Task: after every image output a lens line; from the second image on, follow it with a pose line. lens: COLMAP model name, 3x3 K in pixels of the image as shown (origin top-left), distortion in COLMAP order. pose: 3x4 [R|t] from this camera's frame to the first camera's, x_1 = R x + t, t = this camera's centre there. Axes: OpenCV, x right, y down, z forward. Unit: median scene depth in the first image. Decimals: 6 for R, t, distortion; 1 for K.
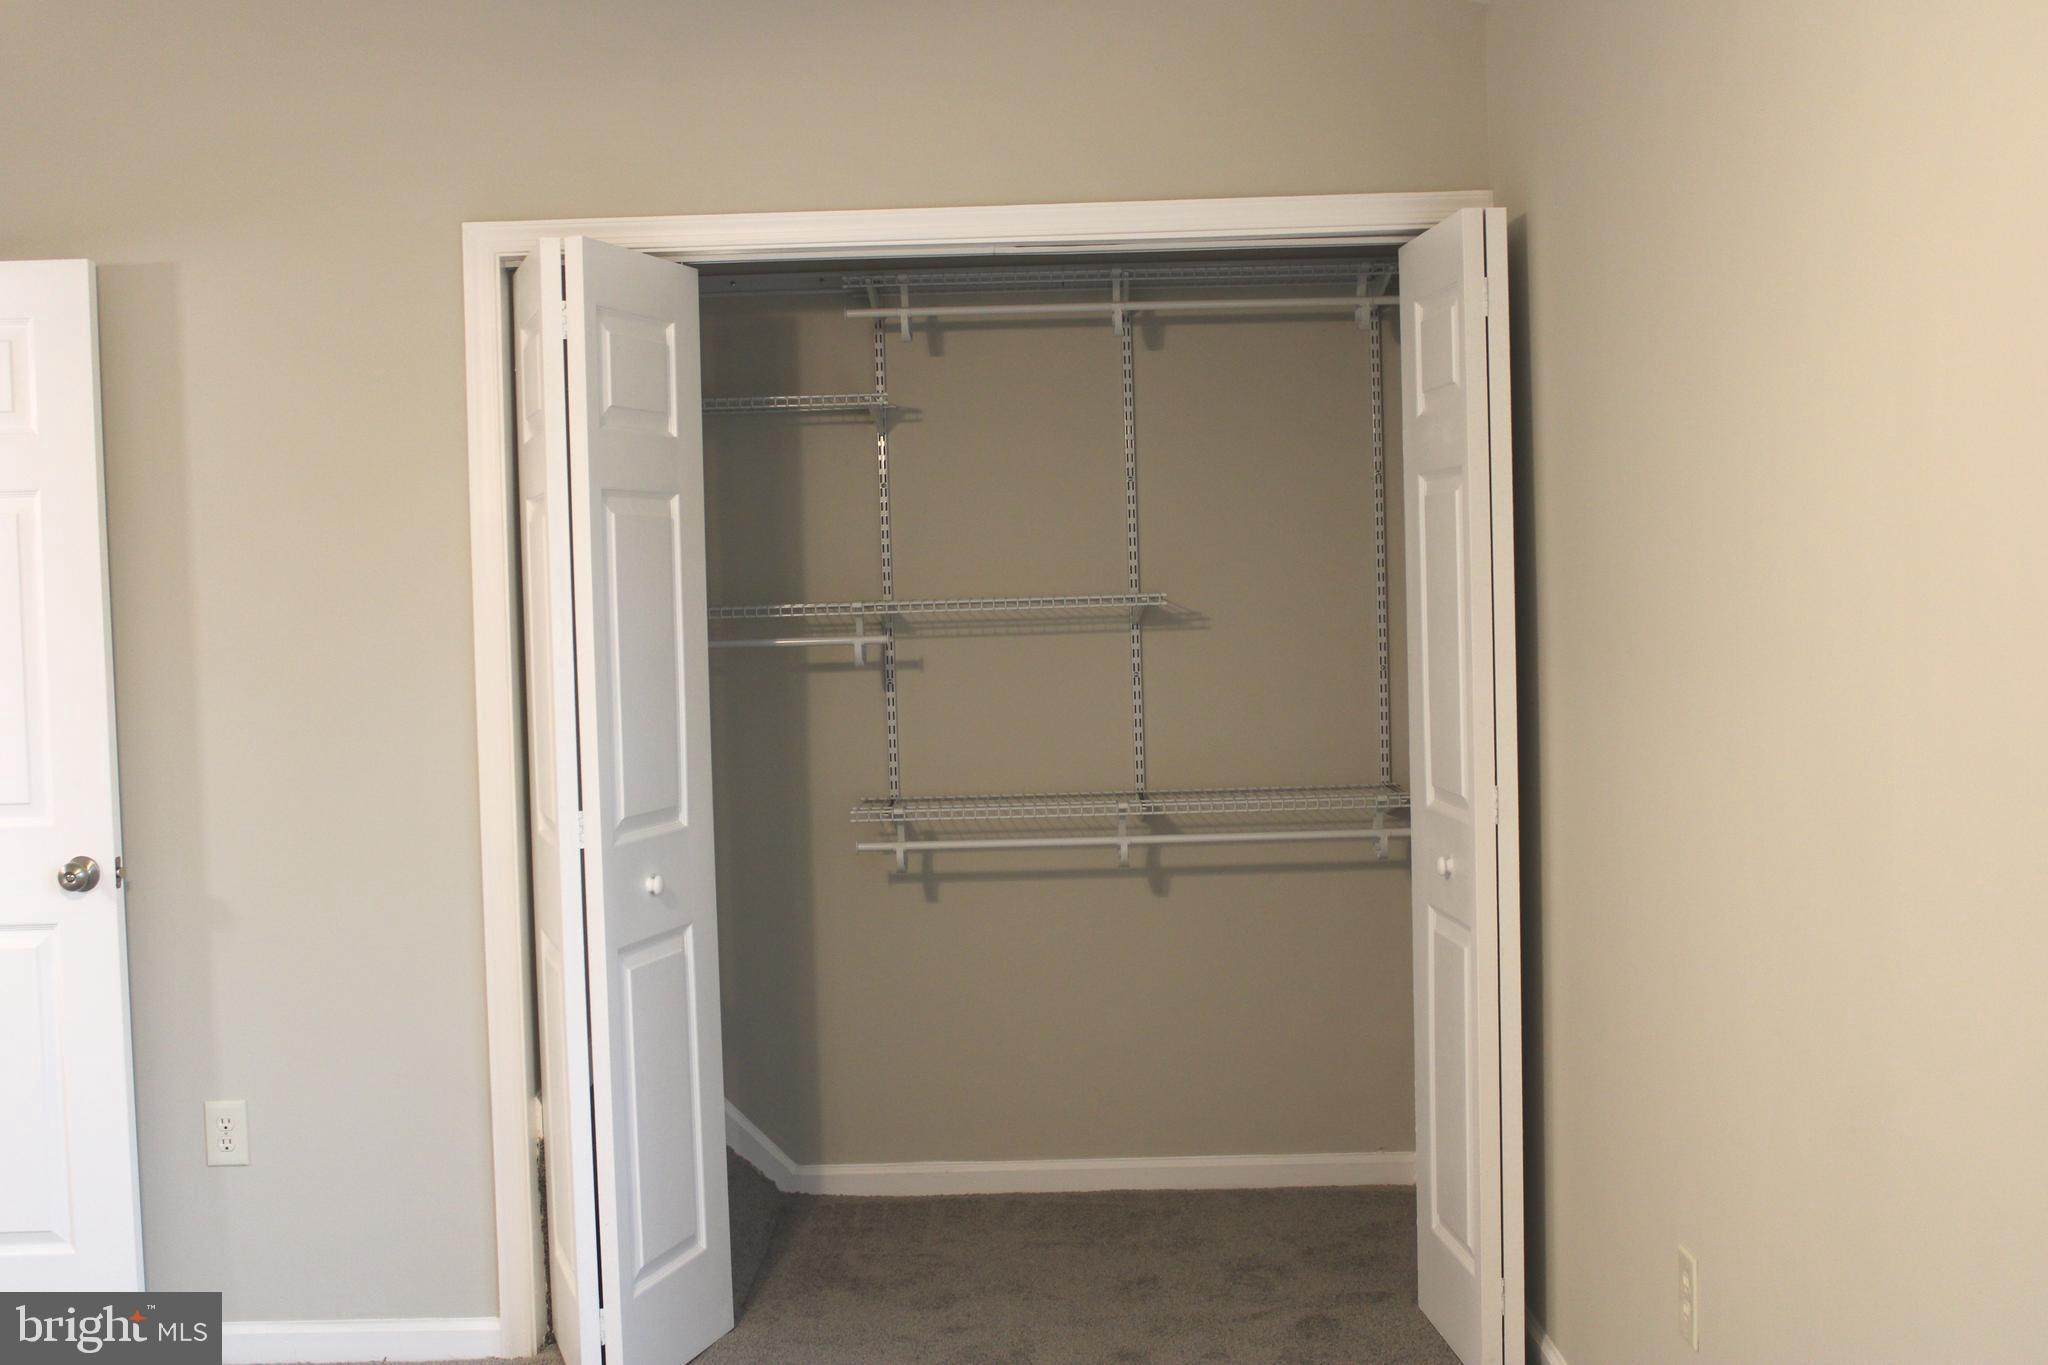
lens RADIAL K [[2303.7, 0, 1031.3], [0, 2303.7, 682.9], [0, 0, 1]] dist [-0.069556, 0.000000]
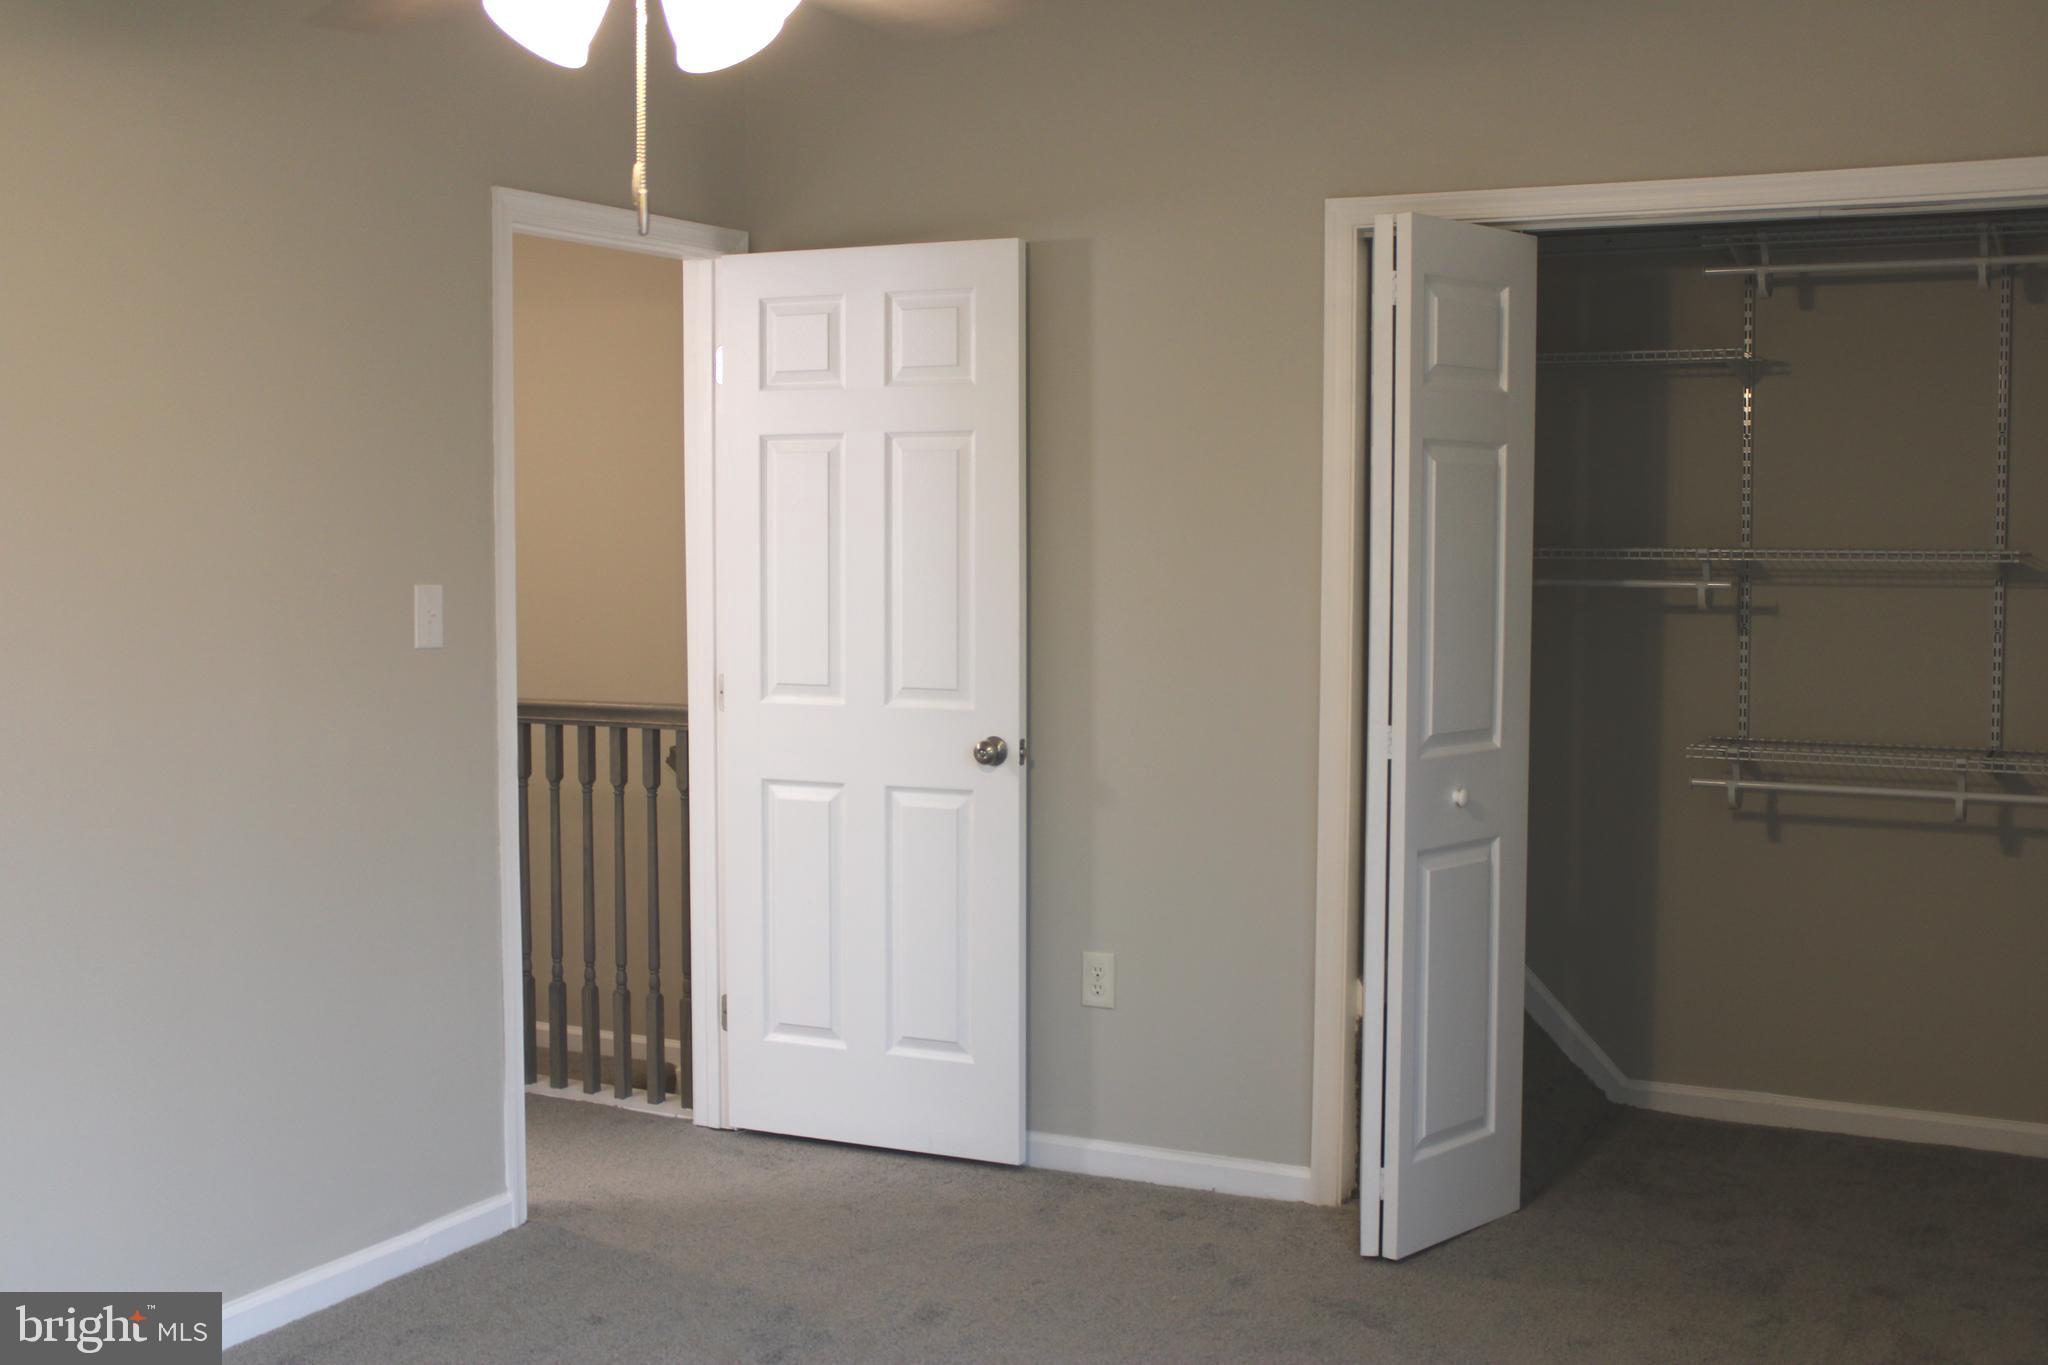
lens RADIAL K [[2303.7, 0, 1019.8], [0, 2303.7, 684.2], [0, 0, 1]] dist [-0.069556, 0.000000]
pose [[0.891689, 0.060521, -0.448584, 0.133676], [-0.046700, 0.998033, 0.041820, -0.002742], [0.450232, -0.016341, 0.892762, -0.078290]]
